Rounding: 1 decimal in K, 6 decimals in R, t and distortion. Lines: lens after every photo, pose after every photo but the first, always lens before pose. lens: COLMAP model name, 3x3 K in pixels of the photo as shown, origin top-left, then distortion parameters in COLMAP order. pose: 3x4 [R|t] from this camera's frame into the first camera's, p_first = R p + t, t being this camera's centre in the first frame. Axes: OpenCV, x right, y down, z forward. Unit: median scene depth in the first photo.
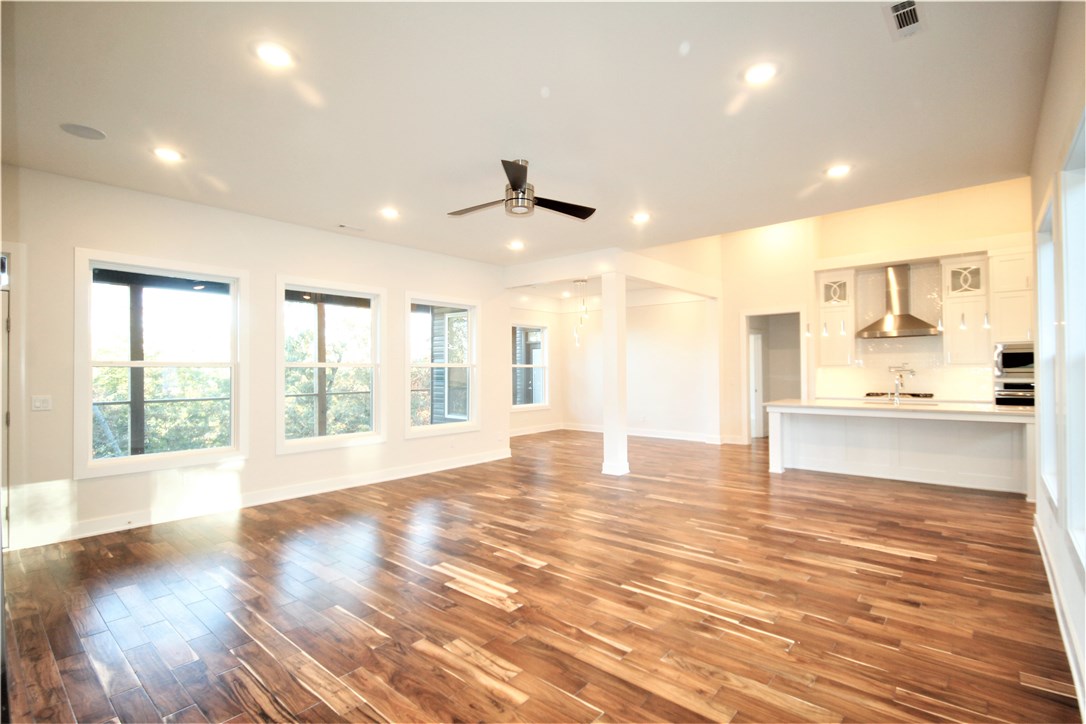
lens RADIAL K [[521.7, 0, 536.6], [0, 521.7, 363.0], [0, 0, 1]] dist [0.004684, 0.000158]
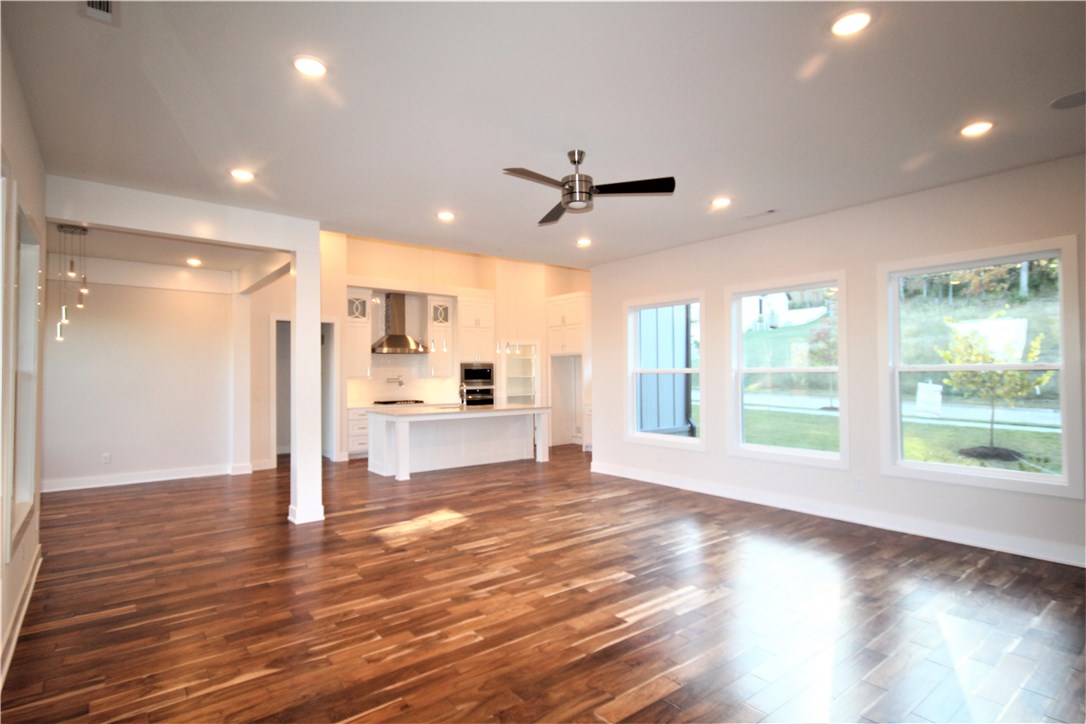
lens RADIAL K [[557.3, 0, 546.3], [0, 557.3, 364.1], [0, 0, 1]] dist [0.002369, 0.000243]
pose [[0.165629, 0.028314, 0.985782, -0.797455], [-0.008646, 0.999591, -0.027258, 0.009419], [-0.986150, -0.004008, 0.165806, 0.717579]]
